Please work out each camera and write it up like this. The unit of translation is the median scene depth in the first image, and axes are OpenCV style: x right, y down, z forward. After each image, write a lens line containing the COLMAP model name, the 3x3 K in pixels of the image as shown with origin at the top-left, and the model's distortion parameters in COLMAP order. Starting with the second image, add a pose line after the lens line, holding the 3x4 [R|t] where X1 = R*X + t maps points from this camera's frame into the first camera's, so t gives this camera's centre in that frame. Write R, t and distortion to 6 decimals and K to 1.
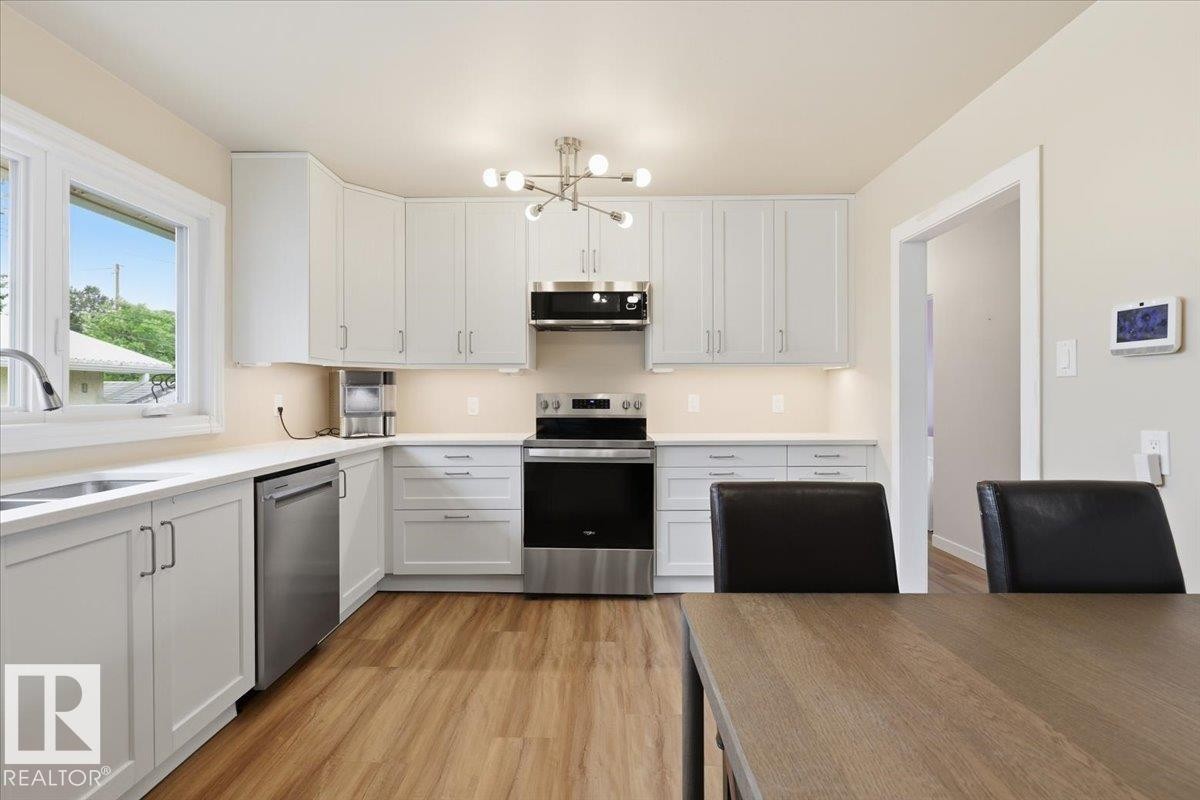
lens RADIAL K [[552.2, 0, 595.4], [0, 552.2, 395.1], [0, 0, 1]] dist [-0.001886, -0.000330]
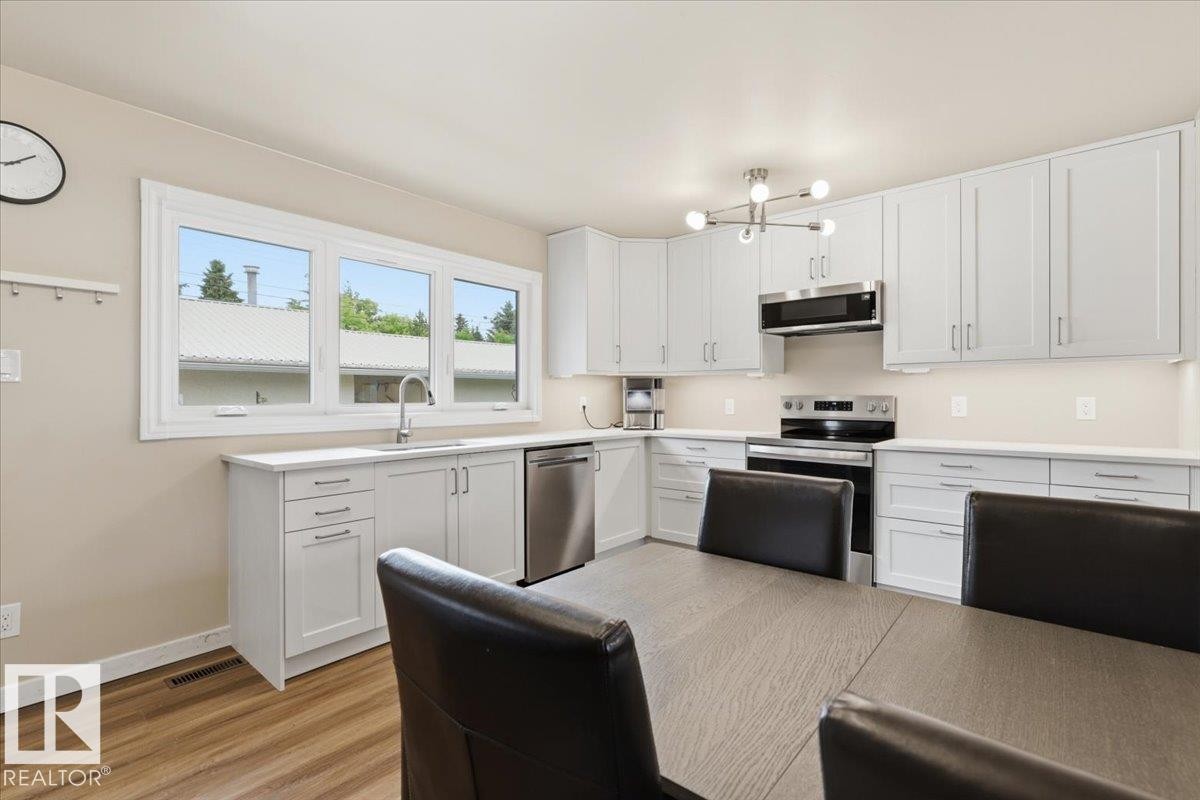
lens RADIAL K [[545.7, 0, 602.4], [0, 545.7, 398.6], [0, 0, 1]] dist [-0.000514, -0.000079]
pose [[0.774386, 0.003128, -0.632706, 0.346287], [-0.000102, 0.999988, 0.004818, -0.002447], [0.632714, -0.003666, 0.774377, -0.051049]]
